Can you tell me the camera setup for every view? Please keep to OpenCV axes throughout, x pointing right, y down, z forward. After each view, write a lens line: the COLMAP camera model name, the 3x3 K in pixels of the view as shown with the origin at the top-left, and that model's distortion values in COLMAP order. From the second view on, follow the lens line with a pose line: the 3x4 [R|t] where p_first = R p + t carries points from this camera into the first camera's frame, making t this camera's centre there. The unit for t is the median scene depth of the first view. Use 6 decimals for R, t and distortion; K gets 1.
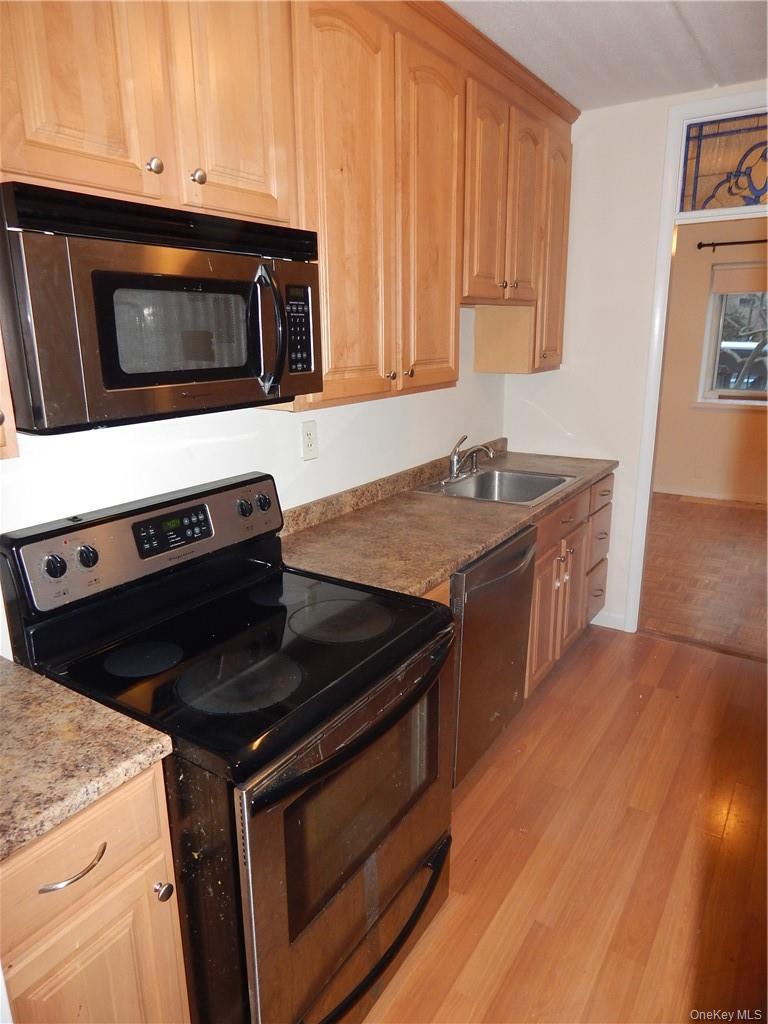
lens RADIAL K [[673.7, 0, 384.0], [0, 673.7, 512.0], [0, 0, 1]] dist [0.000047, -0.006456]
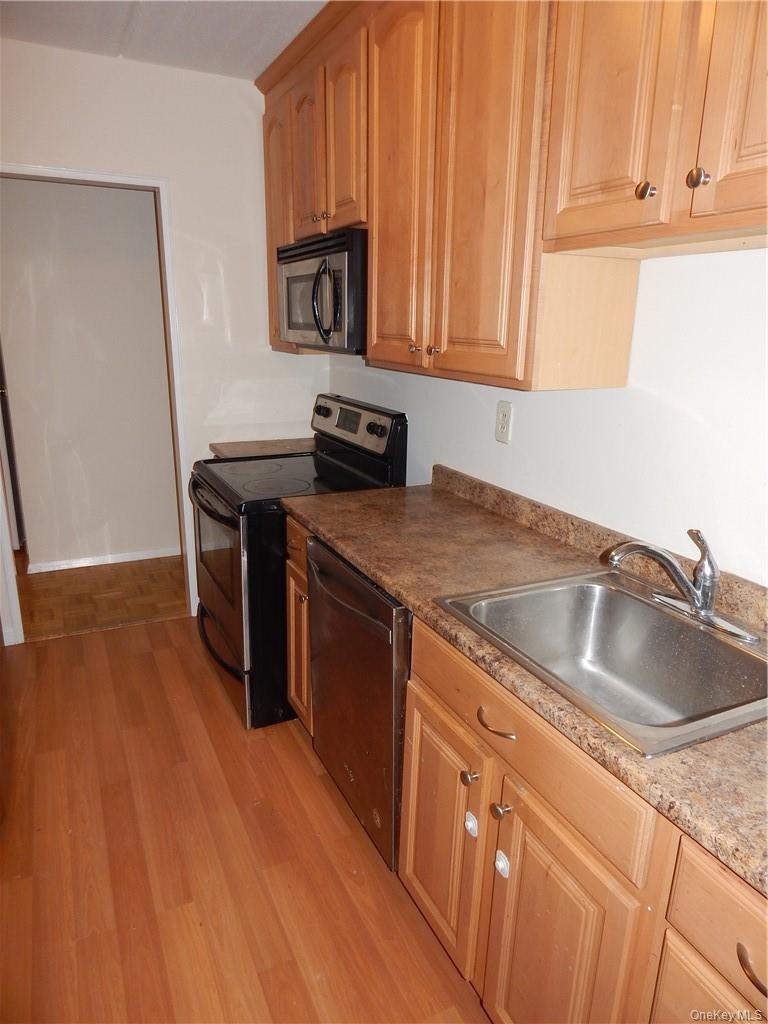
lens RADIAL K [[673.7, 0, 384.0], [0, 673.7, 512.0], [0, 0, 1]] dist [0.000047, -0.006456]
pose [[-0.508685, 0.222727, -0.831644, 0.744098], [-0.252779, 0.884749, 0.391564, -0.304593], [0.823008, 0.409405, -0.393758, 1.233490]]
